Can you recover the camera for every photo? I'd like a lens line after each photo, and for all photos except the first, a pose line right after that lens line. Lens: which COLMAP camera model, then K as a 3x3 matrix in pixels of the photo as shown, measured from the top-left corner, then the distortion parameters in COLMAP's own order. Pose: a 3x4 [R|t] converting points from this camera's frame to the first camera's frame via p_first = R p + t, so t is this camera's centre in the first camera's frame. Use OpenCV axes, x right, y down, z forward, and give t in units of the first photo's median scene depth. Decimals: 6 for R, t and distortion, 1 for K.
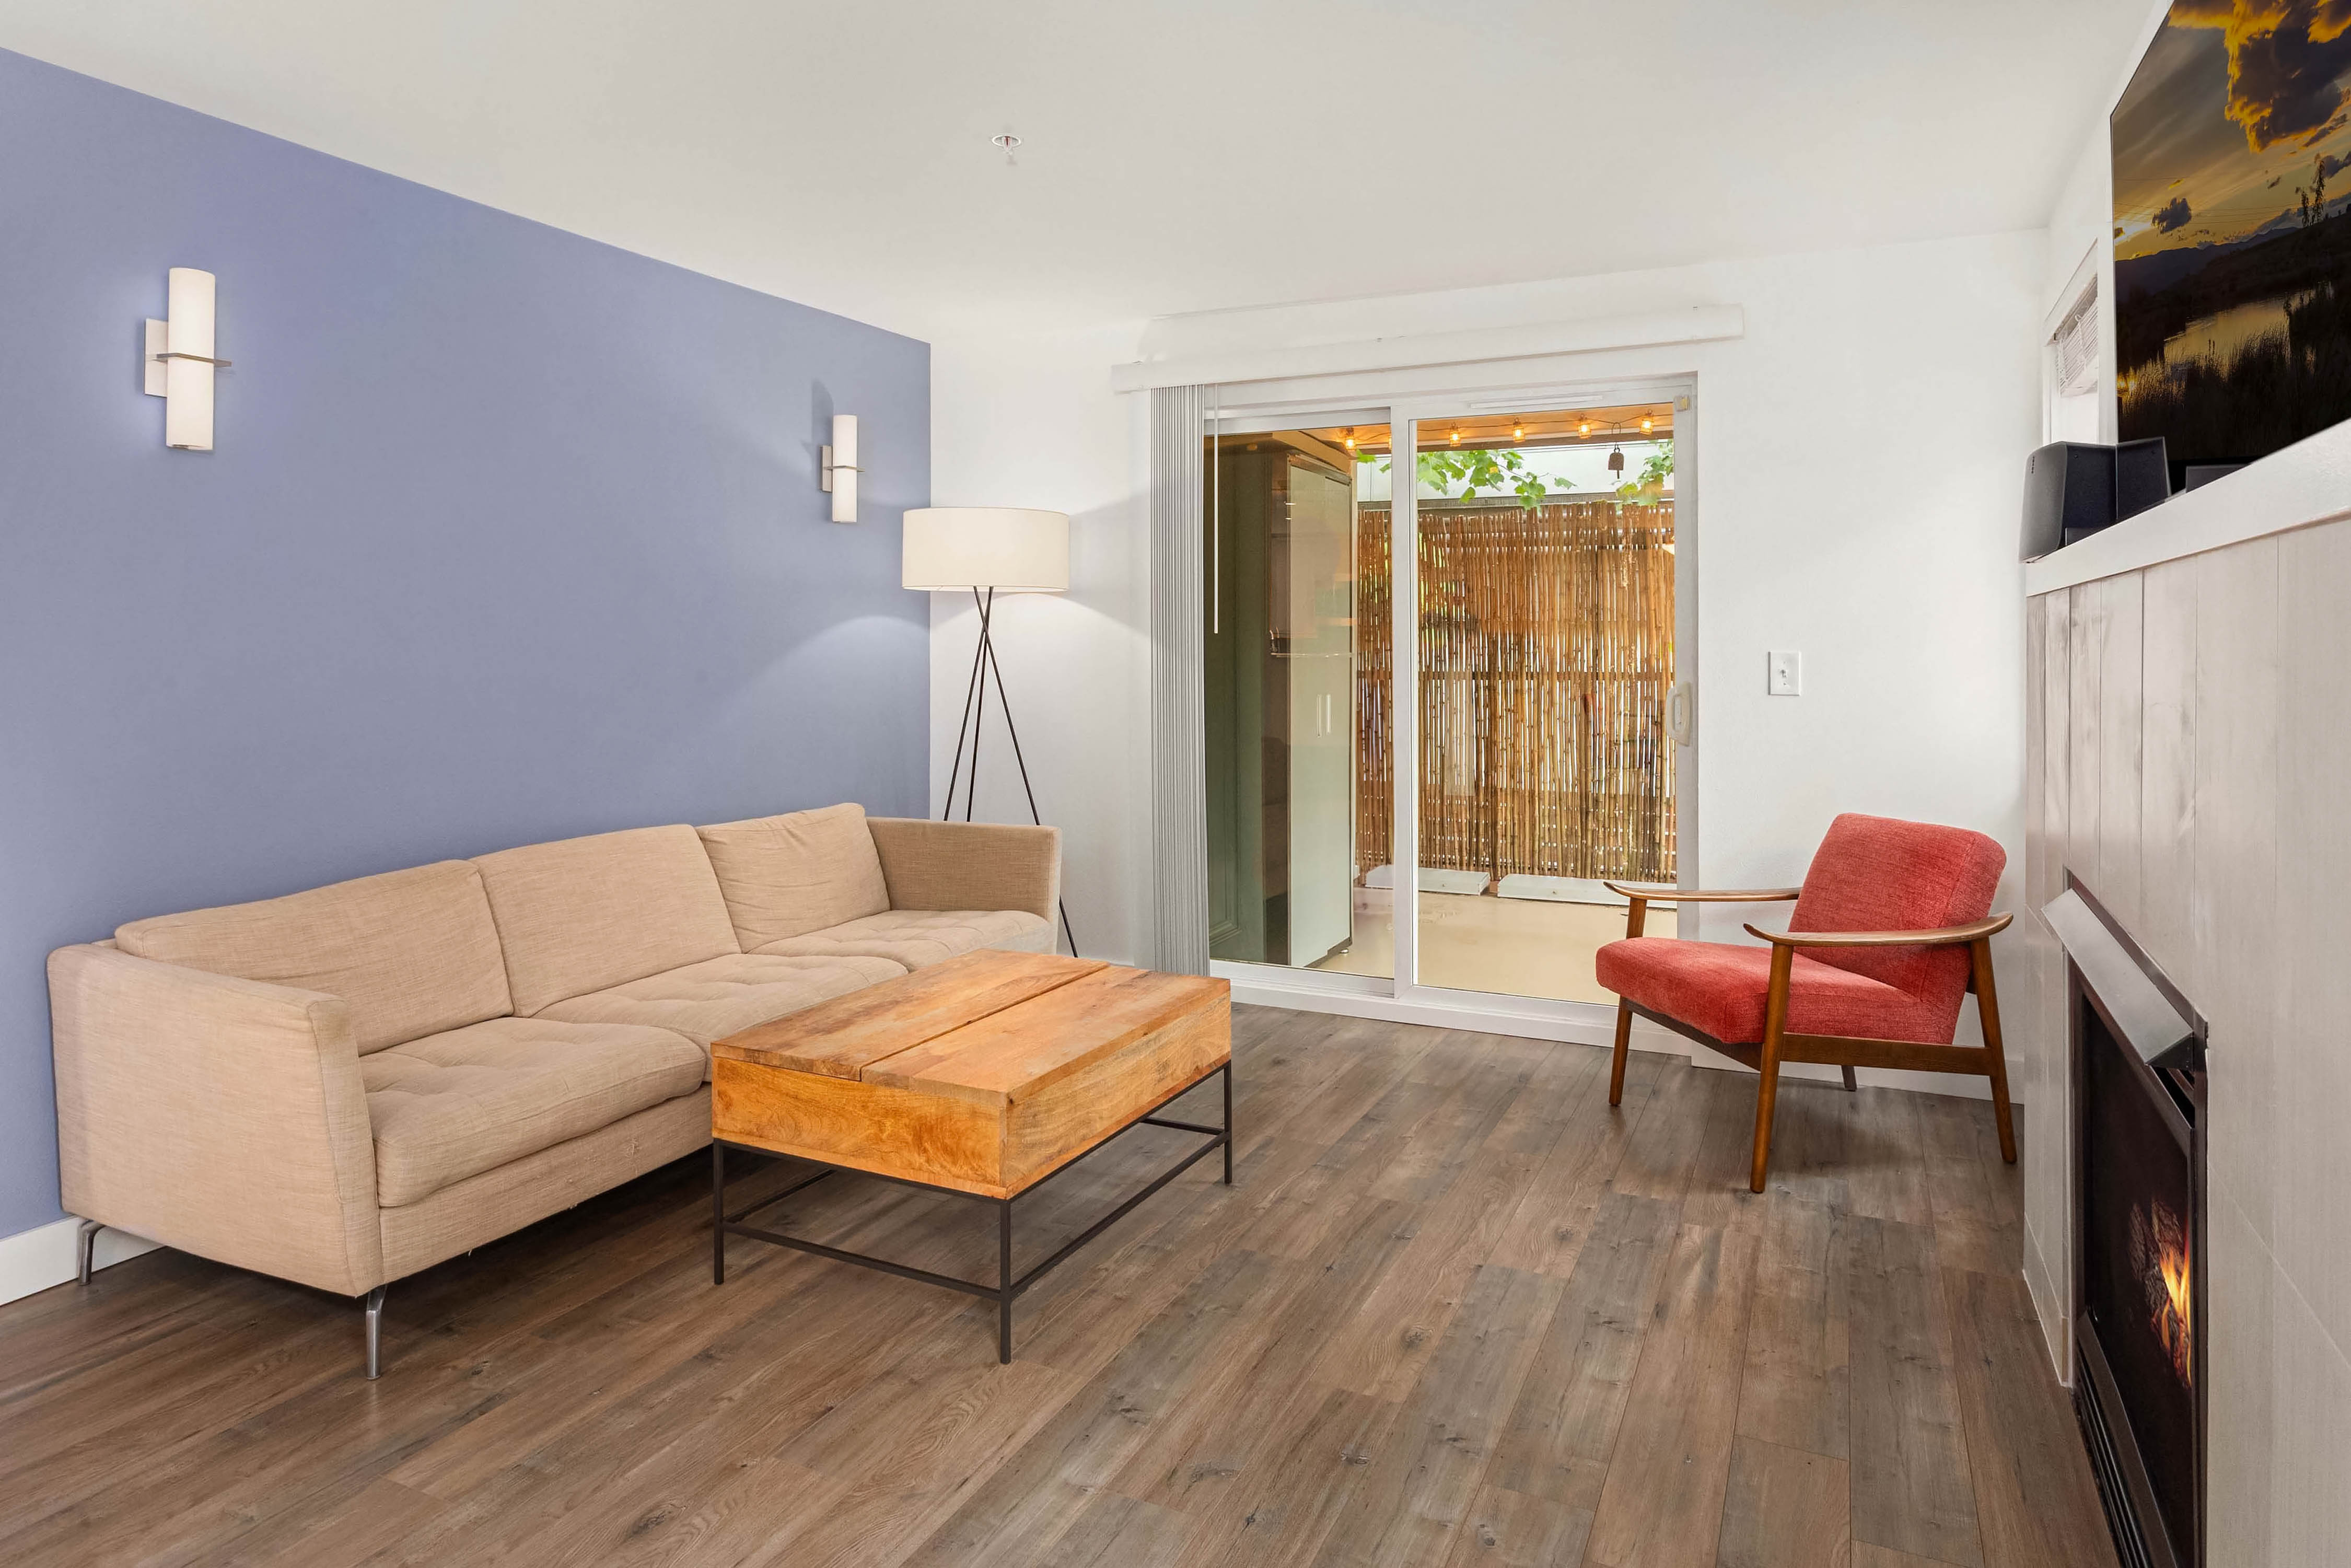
lens RADIAL K [[1405.2, 0, 1168.1], [0, 1405.2, 783.2], [0, 0, 1]] dist [-0.008567, 0.002788]
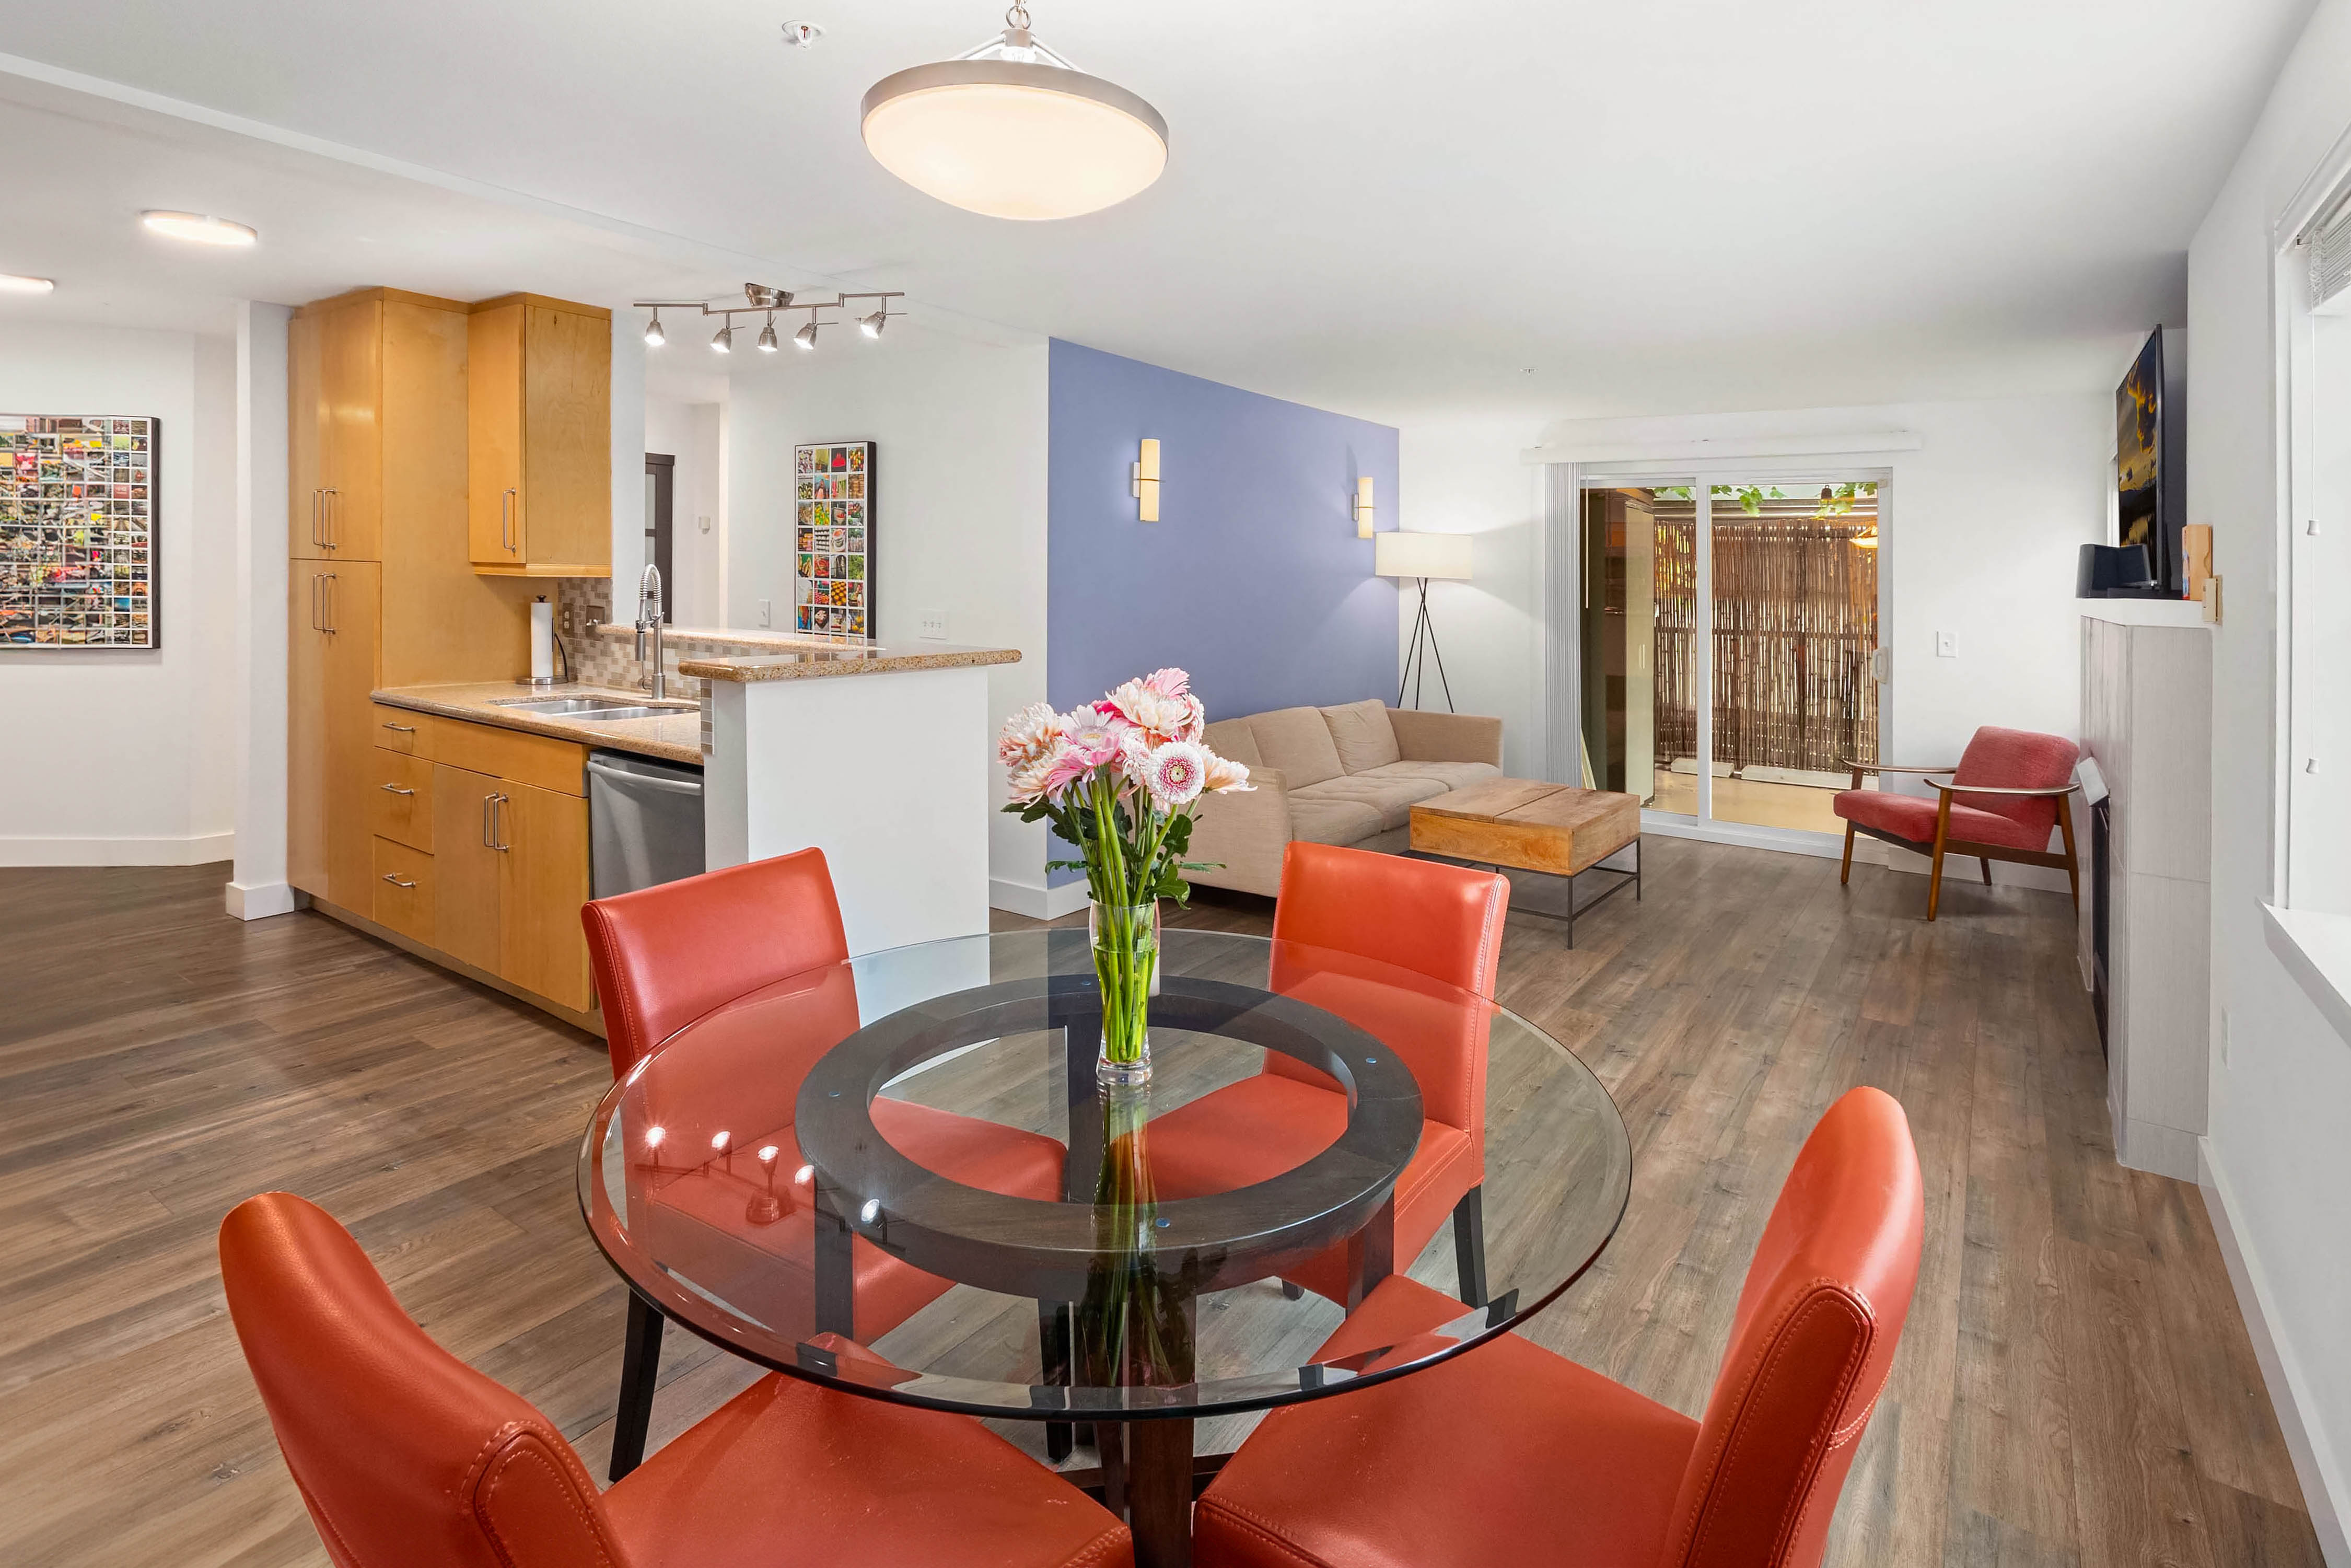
lens RADIAL K [[1193.1, 0, 1202.6], [0, 1193.1, 631.0], [0, 0, 1]] dist [0.002358, 0.000629]
pose [[0.989144, 0.029148, -0.144028, -0.289512], [-0.037063, 0.997929, -0.052580, 0.019131], [0.142197, 0.057348, 0.988176, -0.658633]]
